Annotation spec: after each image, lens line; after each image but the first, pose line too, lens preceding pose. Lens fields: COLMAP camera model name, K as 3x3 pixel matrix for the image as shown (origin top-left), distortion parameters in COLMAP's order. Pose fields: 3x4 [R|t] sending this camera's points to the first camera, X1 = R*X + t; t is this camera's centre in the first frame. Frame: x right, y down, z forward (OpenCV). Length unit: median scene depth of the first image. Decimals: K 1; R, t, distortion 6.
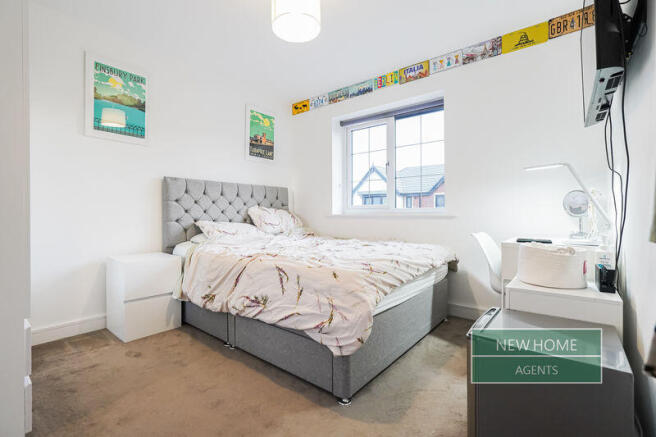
lens RADIAL K [[311.2, 0, 331.6], [0, 311.2, 212.8], [0, 0, 1]] dist [-0.000591, 0.000895]
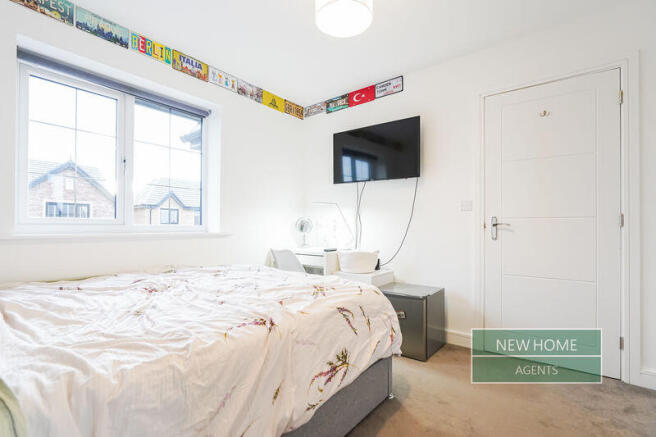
lens RADIAL K [[311.2, 0, 331.3], [0, 311.2, 222.3], [0, 0, 1]] dist [-0.000591, 0.000895]
pose [[-0.044903, 0.014846, 0.998881, -0.686252], [-0.002849, 0.999884, -0.014989, -0.019206], [-0.998987, -0.003519, -0.044855, 0.764259]]
